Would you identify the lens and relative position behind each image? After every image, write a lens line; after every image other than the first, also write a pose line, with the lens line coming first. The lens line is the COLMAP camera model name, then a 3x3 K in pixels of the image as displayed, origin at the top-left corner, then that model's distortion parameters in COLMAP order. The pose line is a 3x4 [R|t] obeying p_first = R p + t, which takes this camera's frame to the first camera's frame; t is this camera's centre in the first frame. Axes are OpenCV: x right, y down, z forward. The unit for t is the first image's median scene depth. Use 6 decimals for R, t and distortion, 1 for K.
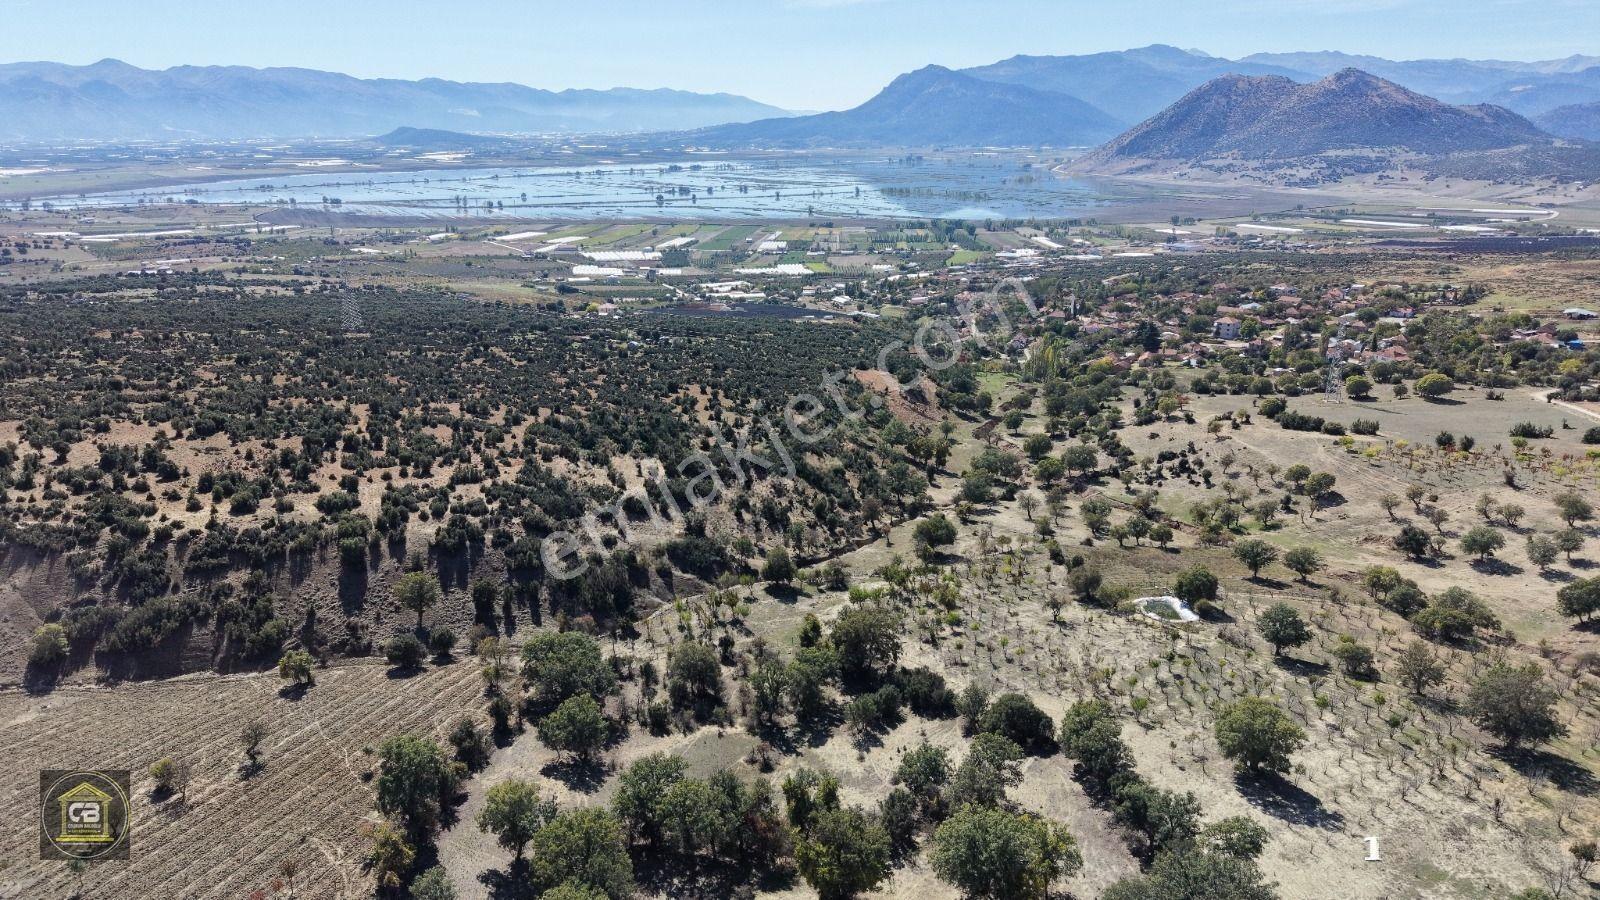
lens RADIAL K [[1069.8, 0, 800.0], [0, 1069.8, 450.0], [0, 0, 1]] dist [0.035574, -0.040887]
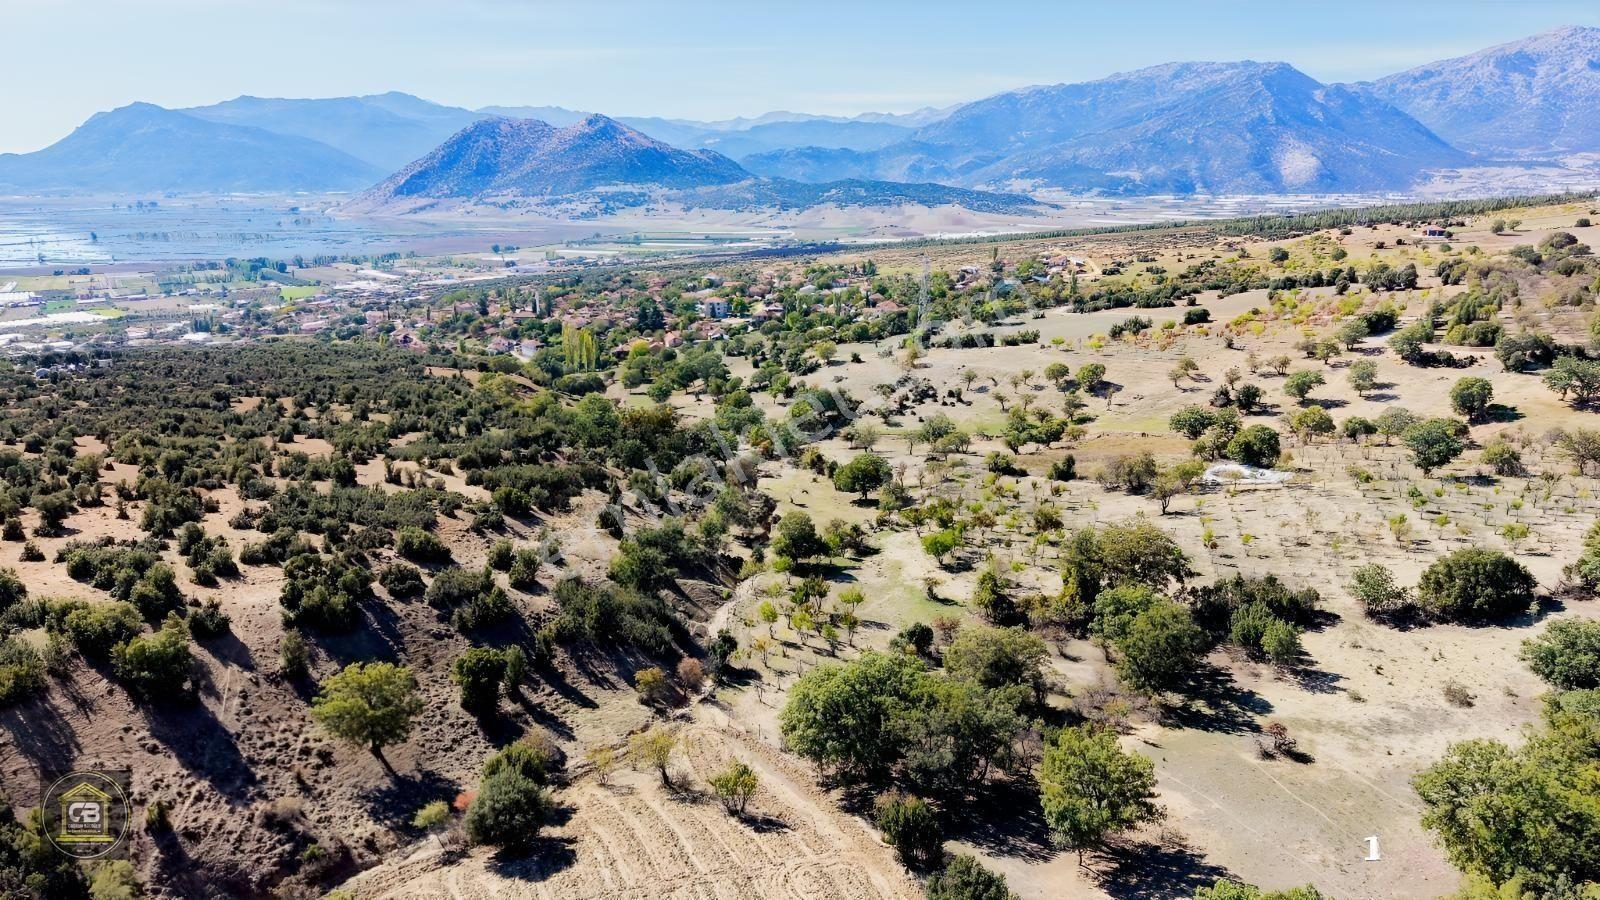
lens RADIAL K [[1069.8, 0, 800.0], [0, 1069.8, 450.0], [0, 0, 1]] dist [0.035574, -0.040887]
pose [[0.793317, -0.154527, 0.588872, -0.046662], [0.179884, 0.983562, 0.015762, 0.005079], [-0.581627, 0.093424, 0.808073, 0.051638]]
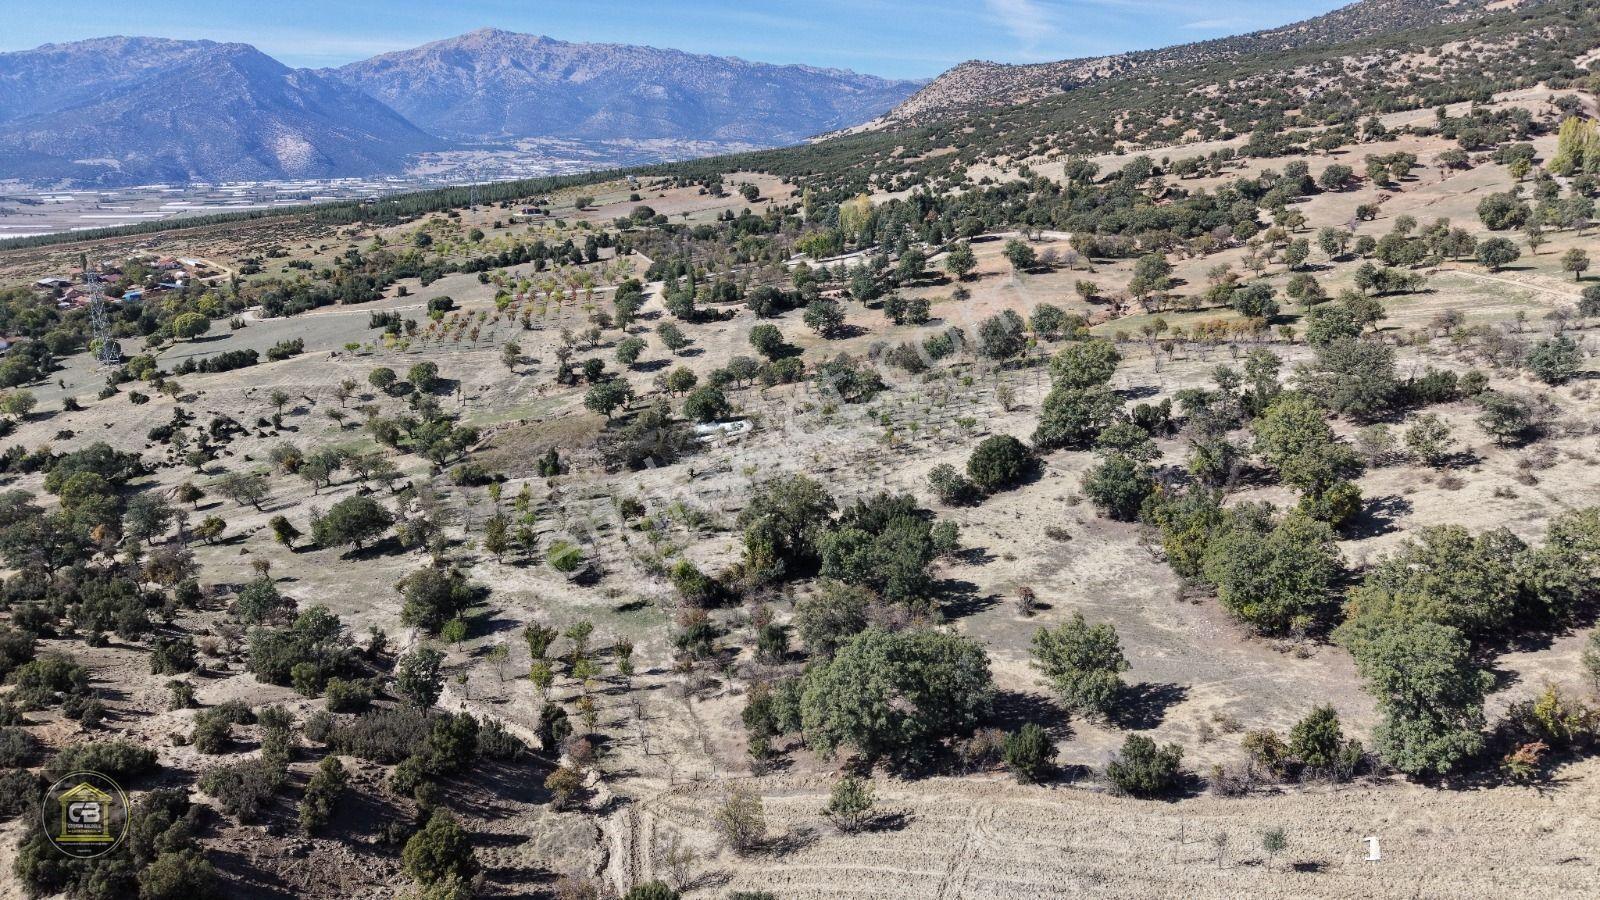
lens RADIAL K [[1061.2, 0, 807.0], [0, 1061.2, 451.4], [0, 0, 1]] dist [0.055828, -0.068921]
pose [[0.052680, -0.273944, 0.960302, -0.062051], [0.305929, 0.919826, 0.245615, -0.005060], [-0.950596, 0.280845, 0.132264, 0.081561]]
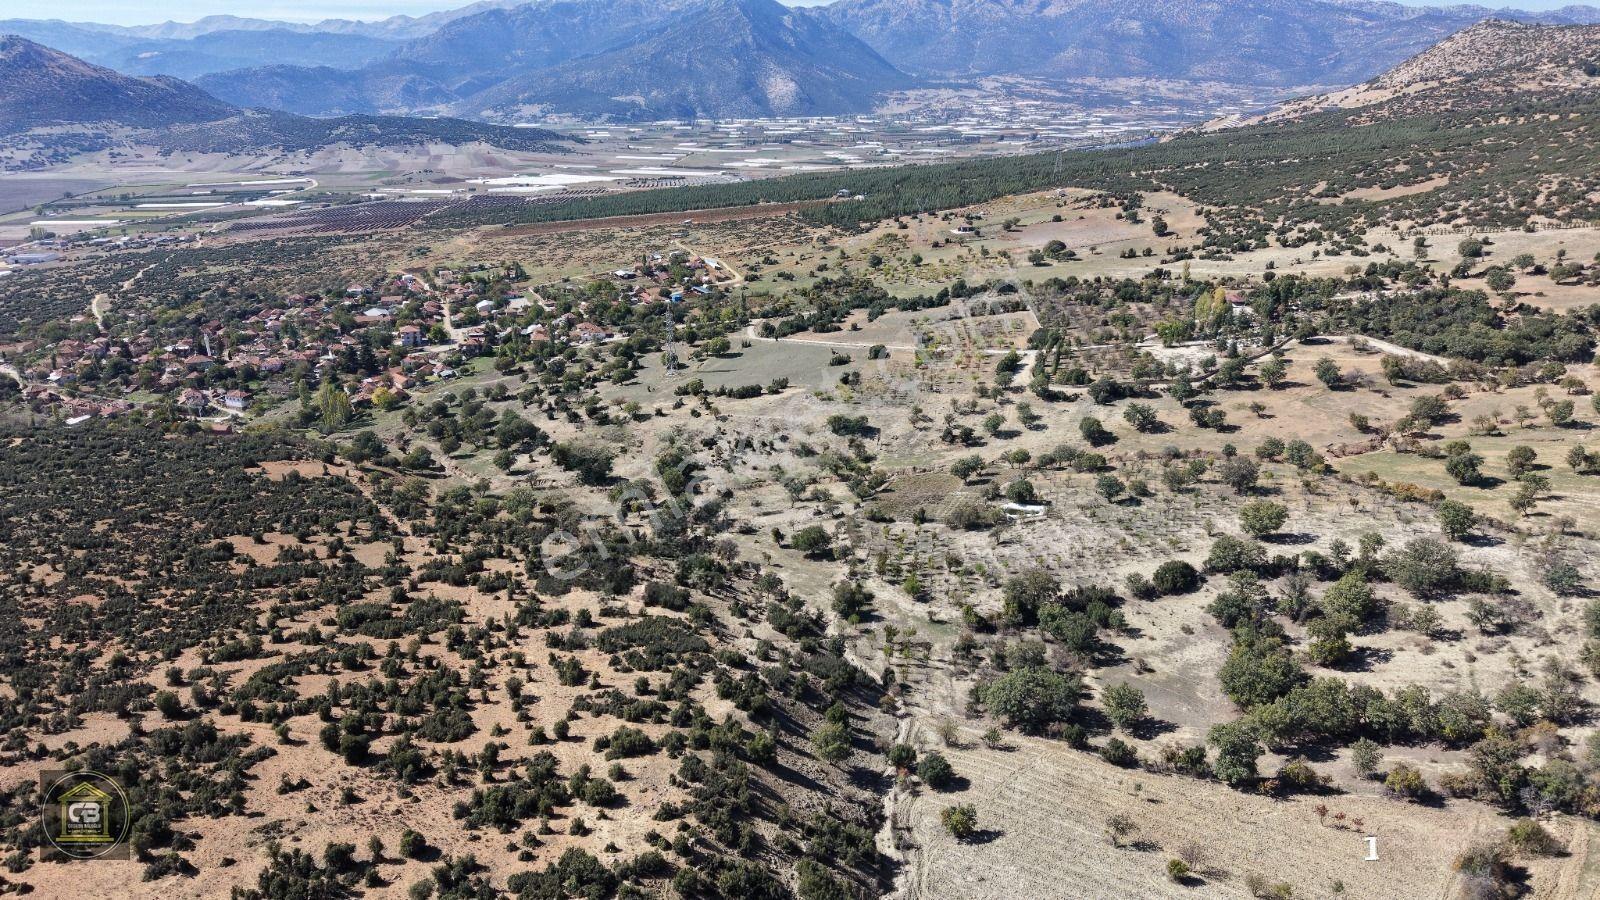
lens RADIAL K [[1069.8, 0, 800.0], [0, 1069.8, 450.0], [0, 0, 1]] dist [0.035574, -0.040887]
pose [[0.450484, -0.292606, 0.843473, -0.114903], [0.265415, 0.945944, 0.186401, -0.032917], [-0.852420, 0.139900, 0.503794, 0.048159]]
